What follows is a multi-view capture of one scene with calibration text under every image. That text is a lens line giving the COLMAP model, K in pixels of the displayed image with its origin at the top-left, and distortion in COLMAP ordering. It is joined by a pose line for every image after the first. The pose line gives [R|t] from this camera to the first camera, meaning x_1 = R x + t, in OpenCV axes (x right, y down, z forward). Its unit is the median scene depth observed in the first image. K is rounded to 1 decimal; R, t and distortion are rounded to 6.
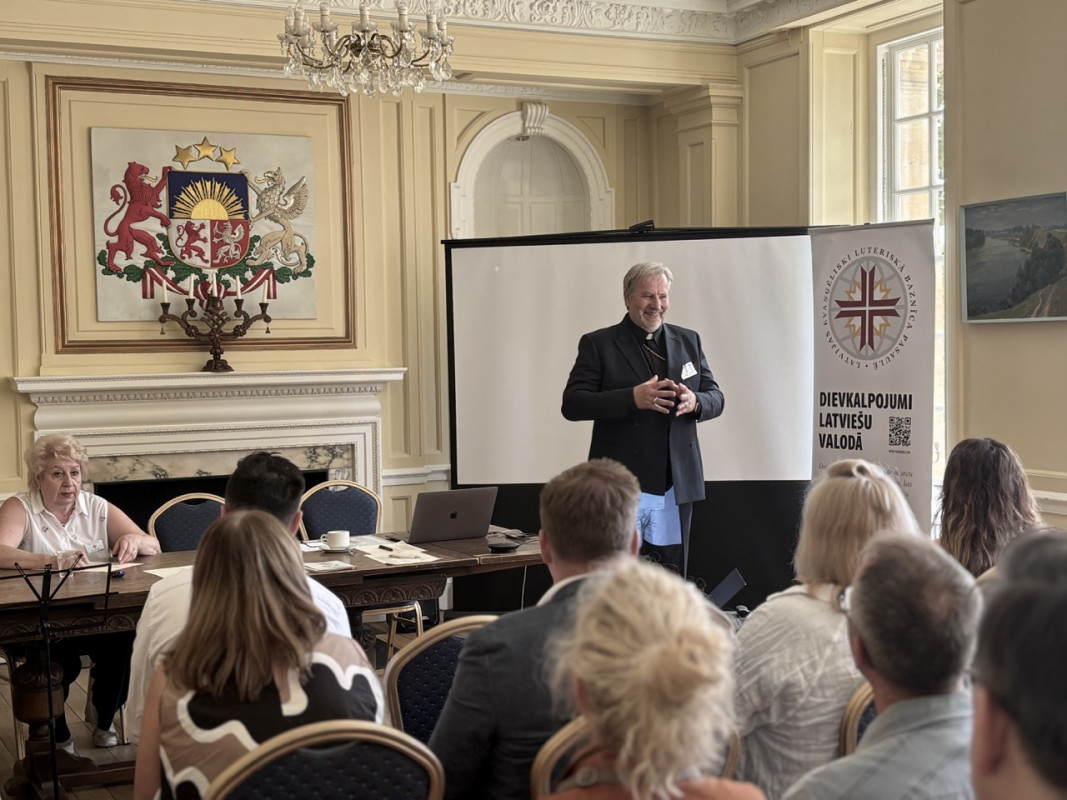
lens RADIAL K [[1491.8, 0, 538.1], [0, 1491.8, 420.9], [0, 0, 1]] dist [0.050900, 0.000000]
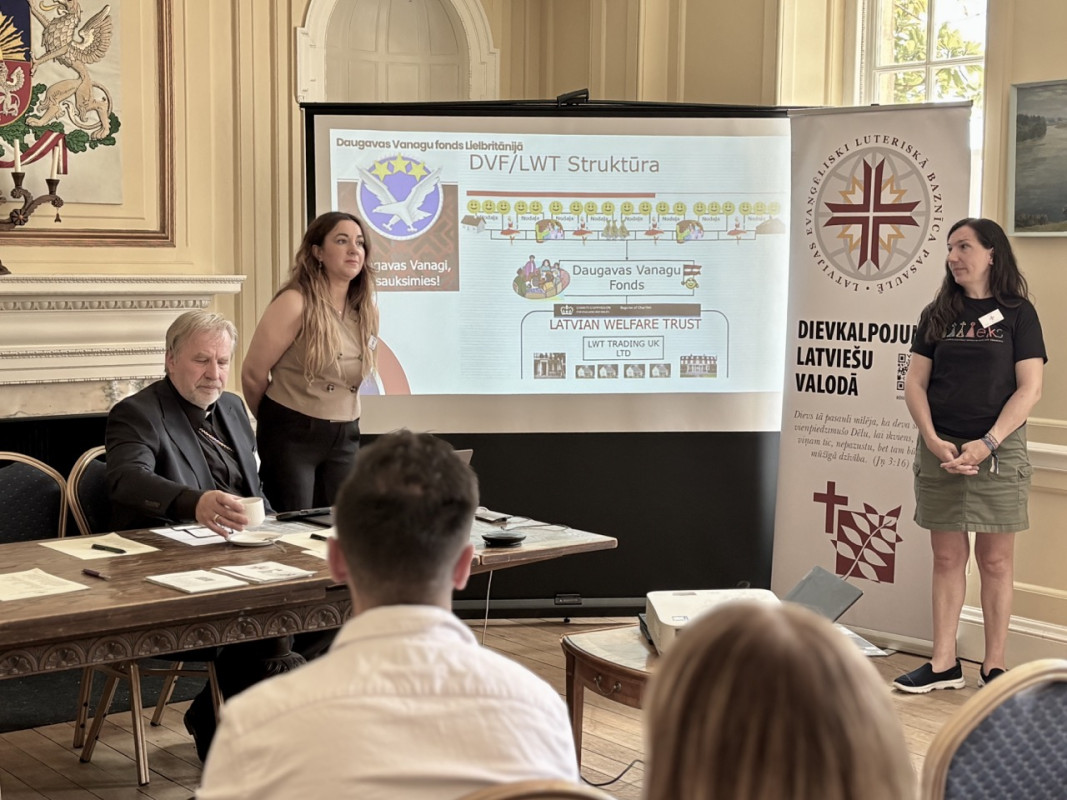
lens RADIAL K [[1652.4, 0, 539.3], [0, 1652.4, 426.2], [0, 0, 1]] dist [0.042312, 0.000000]
pose [[0.979650, 0.006835, 0.200599, -0.118739], [-0.016919, 0.998675, 0.048600, -0.003675], [-0.200001, -0.051005, 0.978467, 0.177619]]
